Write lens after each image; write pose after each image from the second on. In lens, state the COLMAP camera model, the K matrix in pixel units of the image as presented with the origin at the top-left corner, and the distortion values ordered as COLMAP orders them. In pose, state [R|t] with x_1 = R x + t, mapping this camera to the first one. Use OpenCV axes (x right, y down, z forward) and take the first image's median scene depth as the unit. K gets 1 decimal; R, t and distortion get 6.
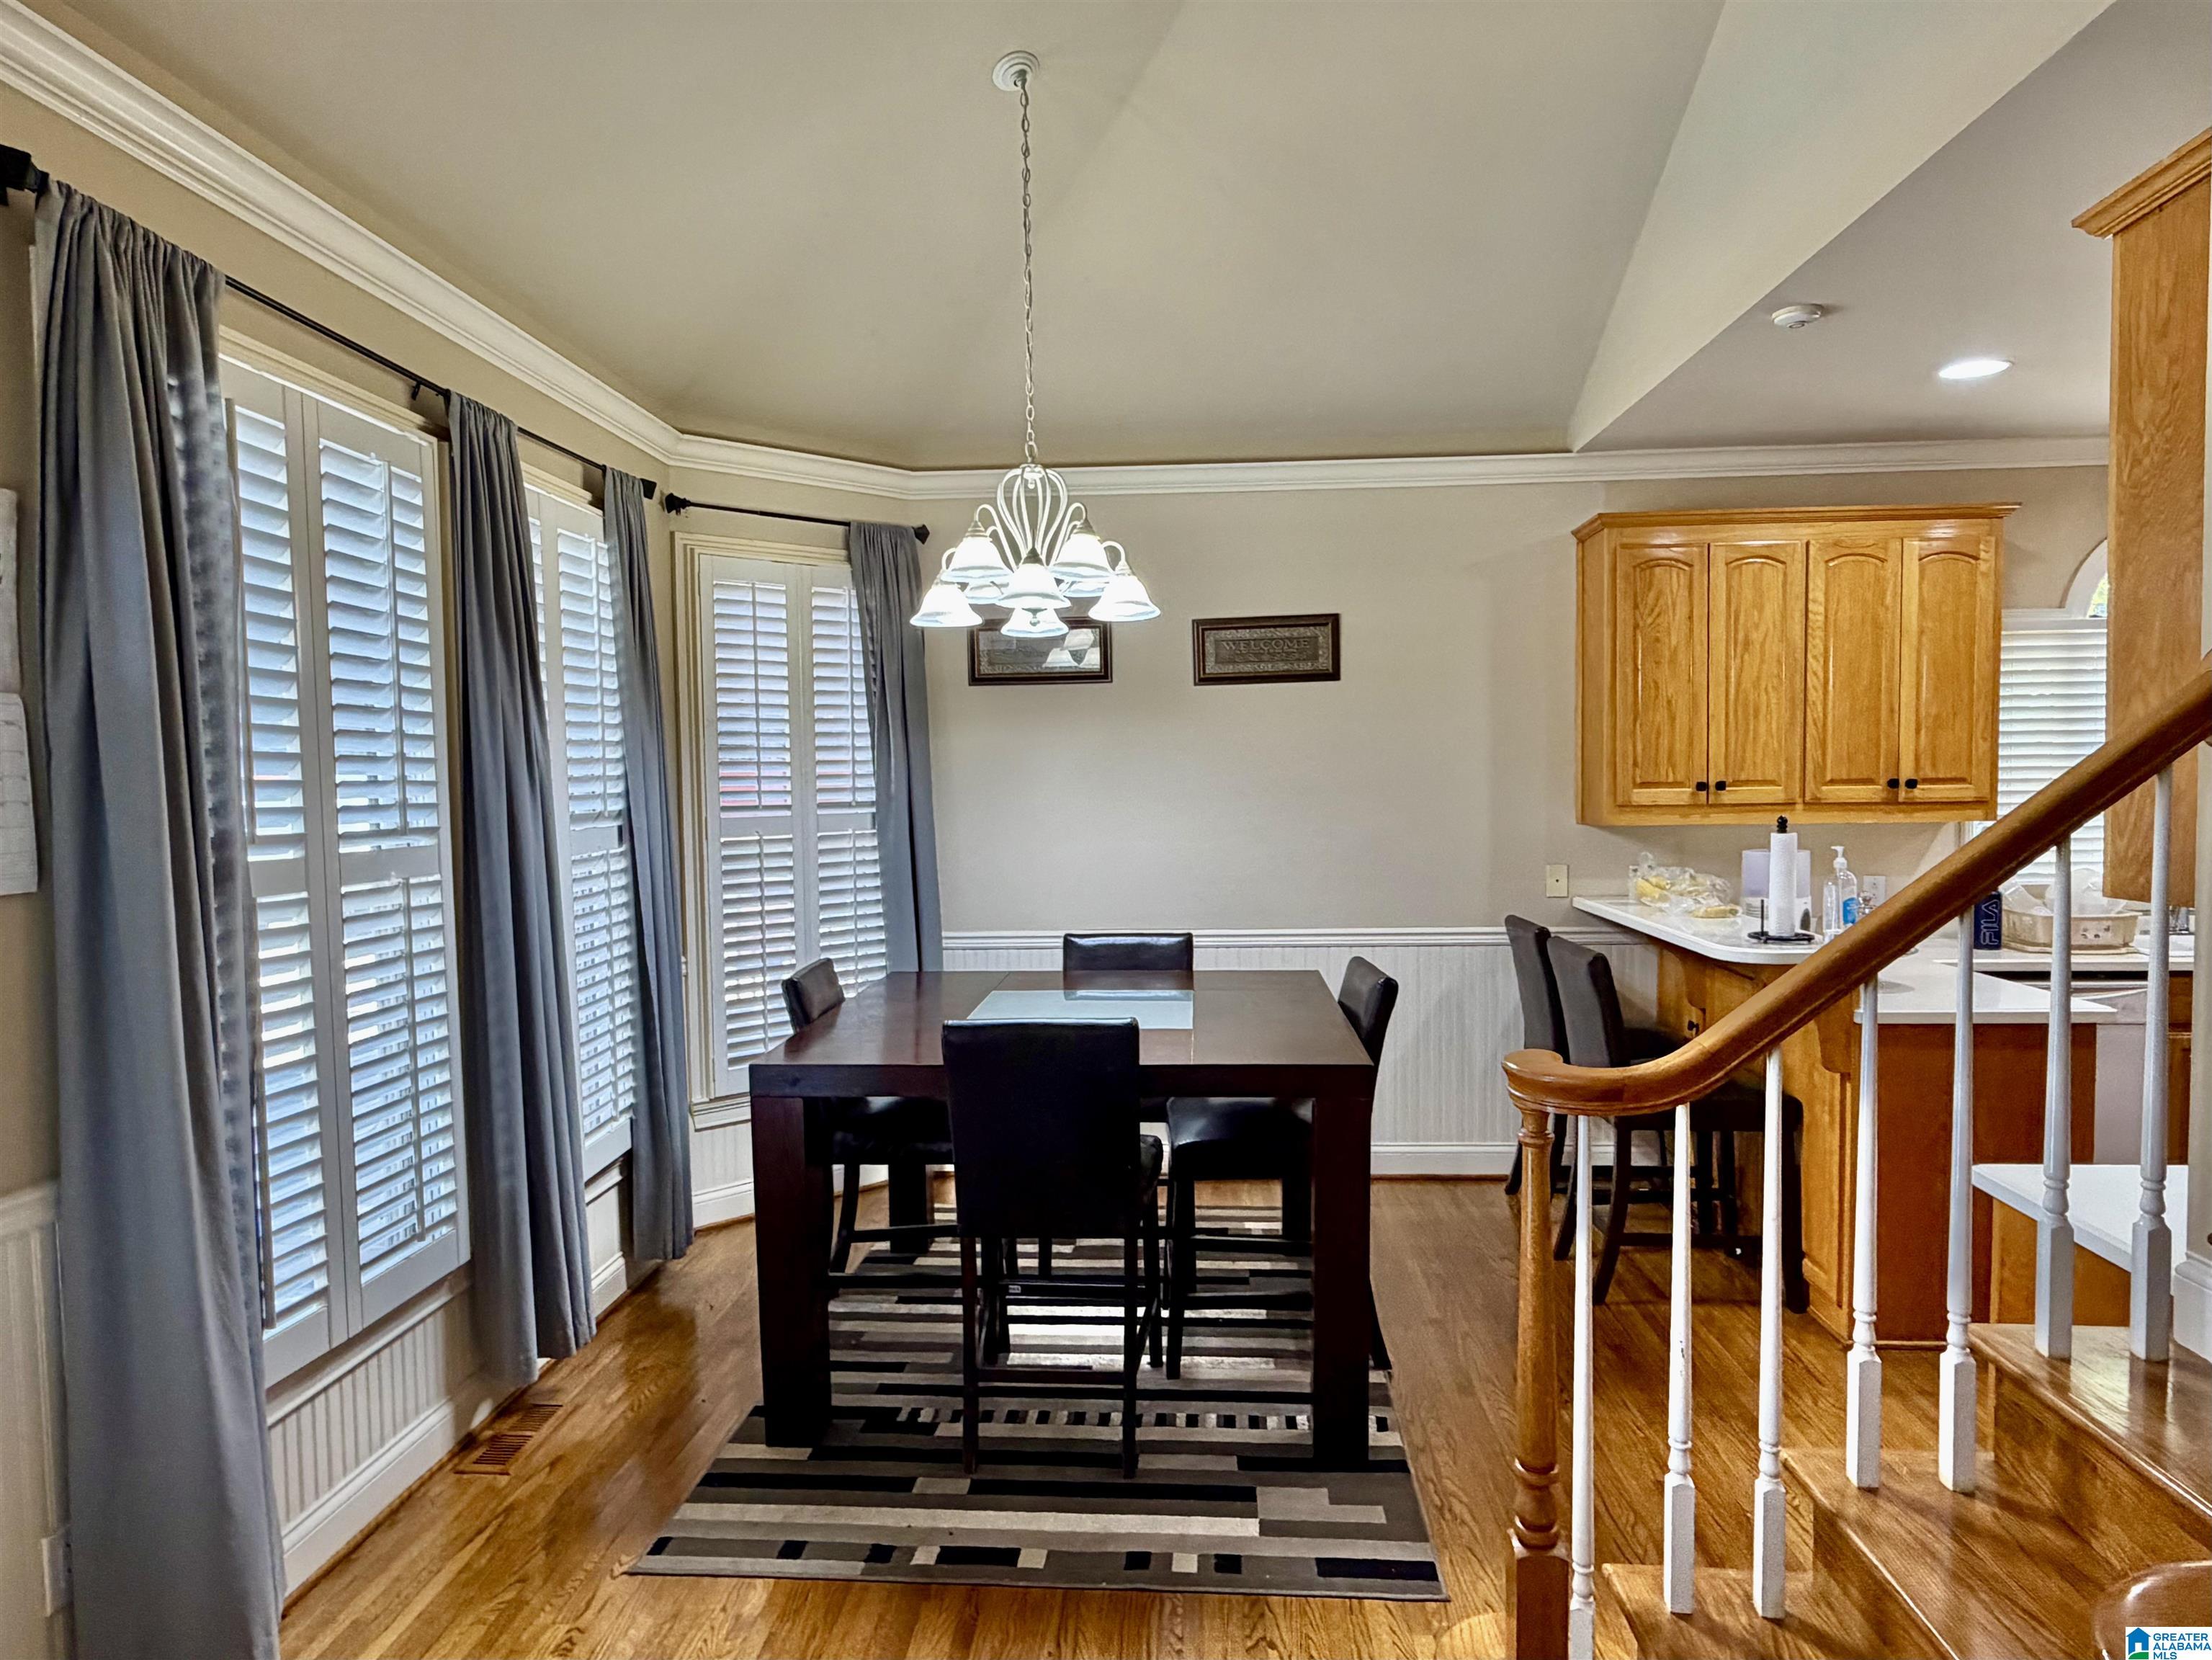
lens RADIAL K [[1339.0, 0, 1104.2], [0, 1339.0, 840.6], [0, 0, 1]] dist [0.000701, 0.000454]
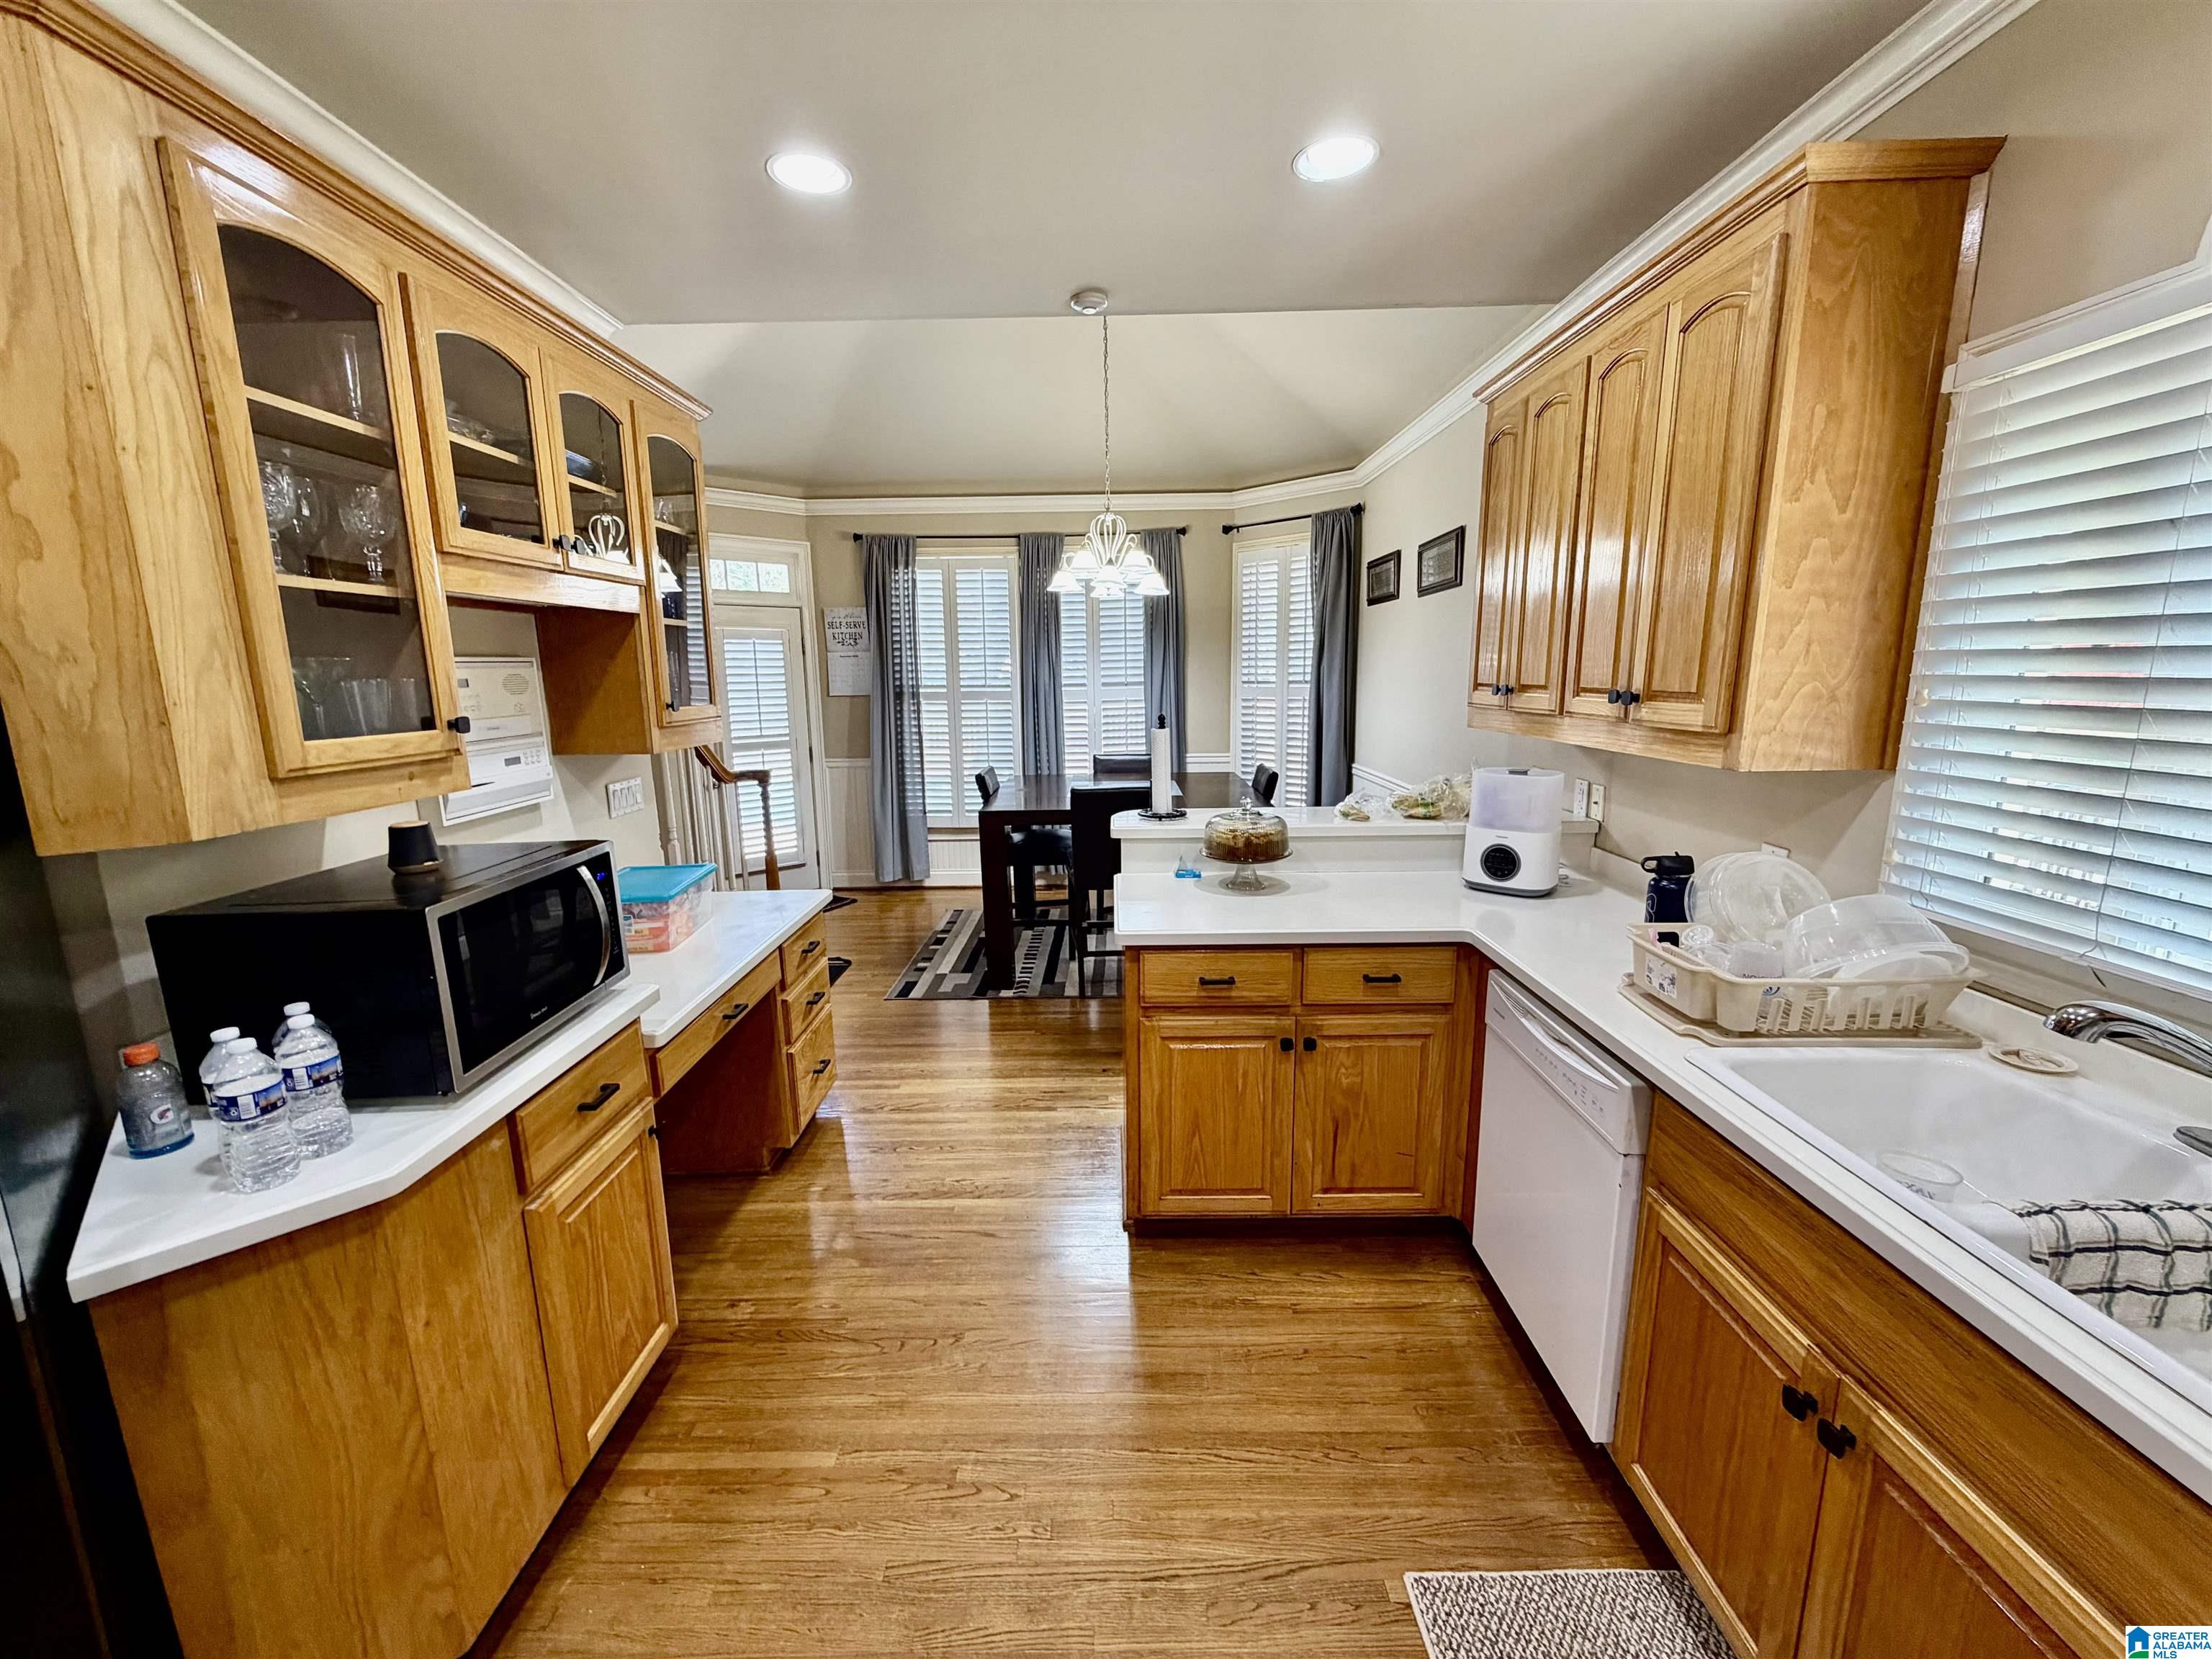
lens RADIAL K [[879.6, 0, 1101.0], [0, 879.6, 832.1], [0, 0, 1]] dist [0.000400, 0.000074]
pose [[0.071908, 0.202052, -0.976731, 1.533655], [-0.033122, 0.979210, 0.200126, -0.089073], [0.996861, 0.017960, 0.077105, 1.033433]]
